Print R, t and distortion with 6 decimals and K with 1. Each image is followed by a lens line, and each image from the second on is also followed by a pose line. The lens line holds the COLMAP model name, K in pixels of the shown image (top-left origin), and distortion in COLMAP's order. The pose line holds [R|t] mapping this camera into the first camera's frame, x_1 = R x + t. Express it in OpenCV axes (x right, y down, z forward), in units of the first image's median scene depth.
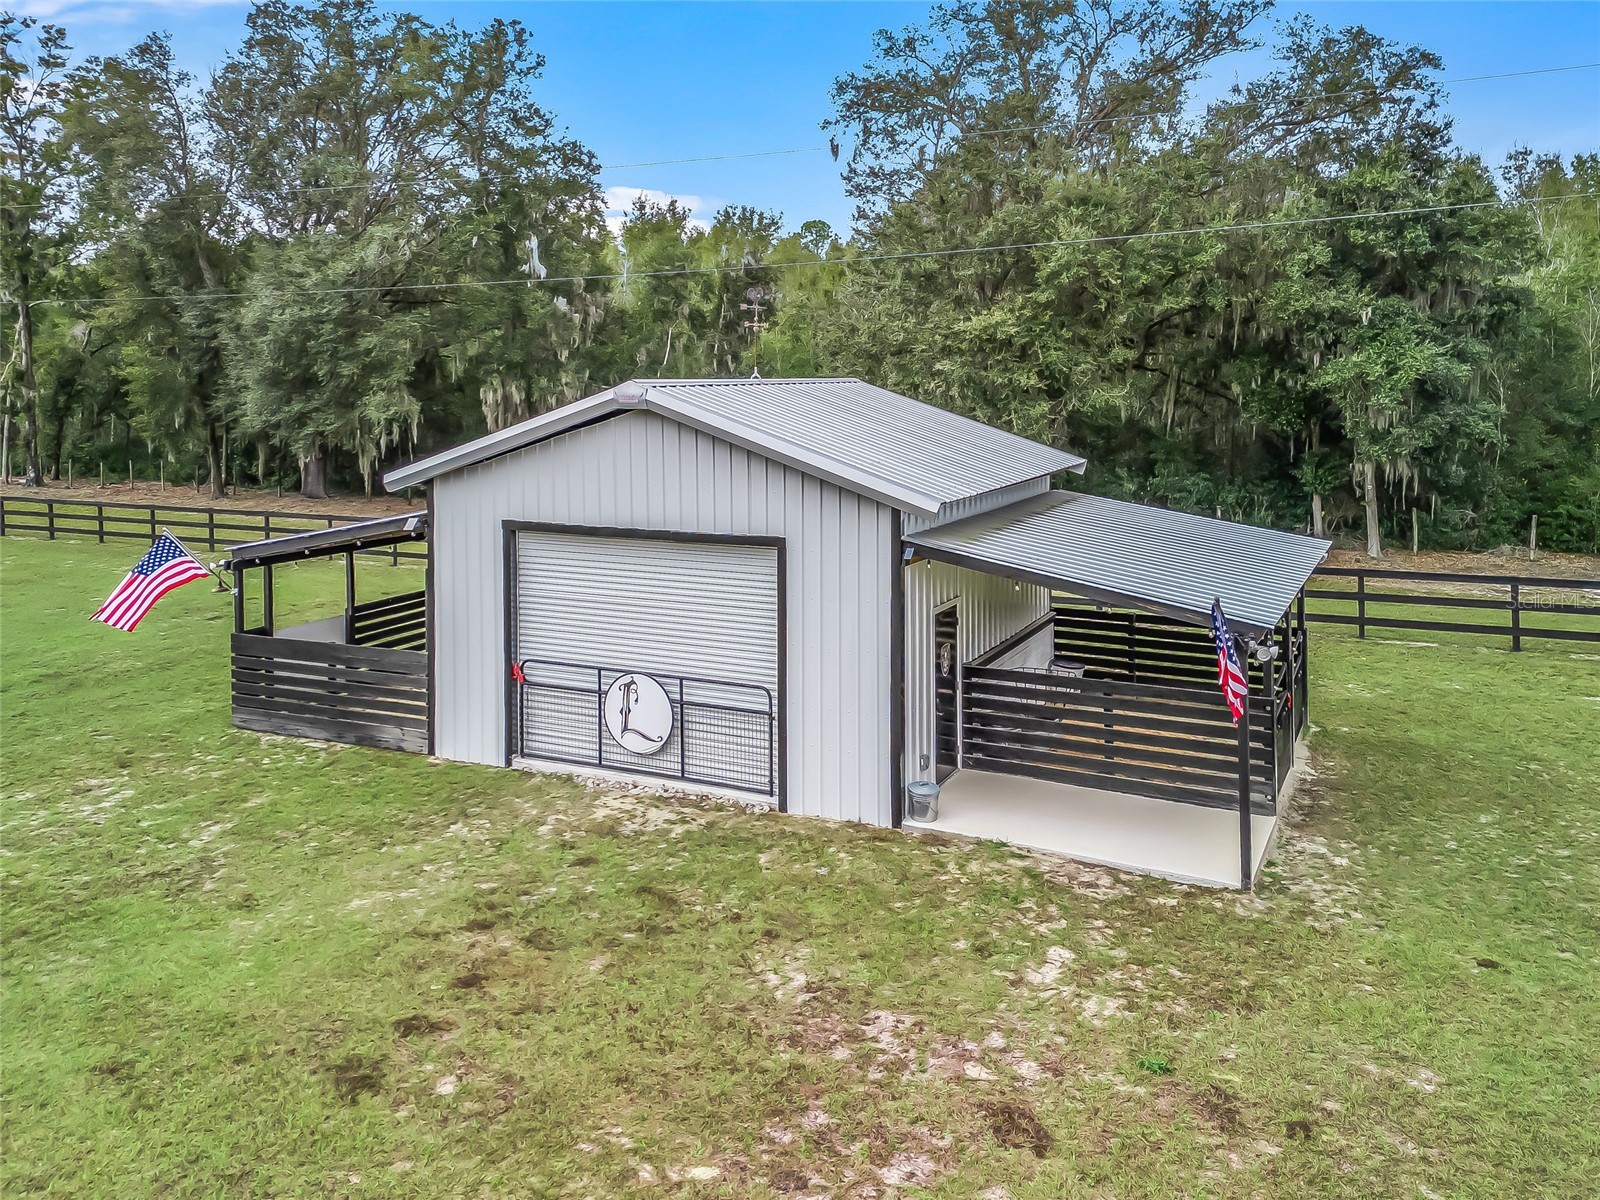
lens RADIAL K [[1223.3, 0, 795.3], [0, 1223.3, 421.2], [0, 0, 1]] dist [0.066877, -0.069815]
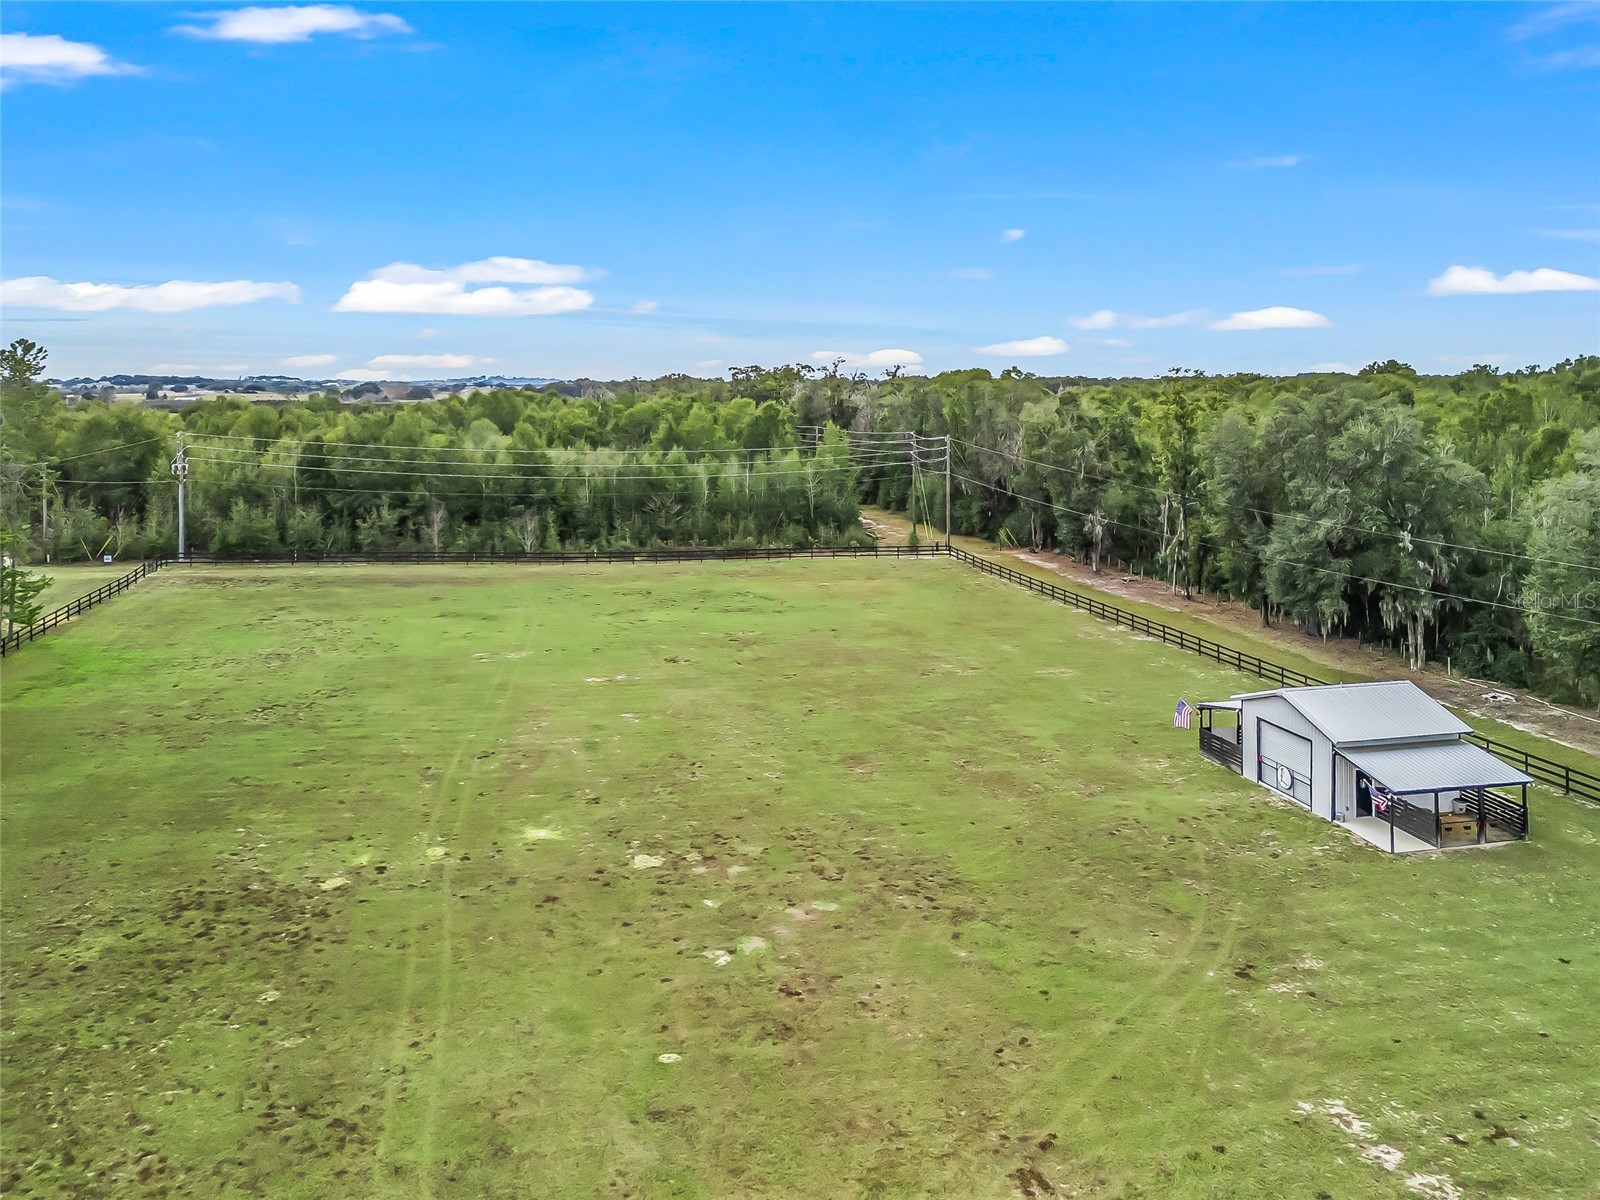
lens RADIAL K [[1223.3, 0, 795.3], [0, 1223.3, 421.2], [0, 0, 1]] dist [0.066877, -0.069815]
pose [[0.623388, 0.017577, -0.781715, 0.694591], [-0.018140, 0.999803, 0.008015, -0.314987], [0.781702, 0.009184, 0.623584, -0.936328]]
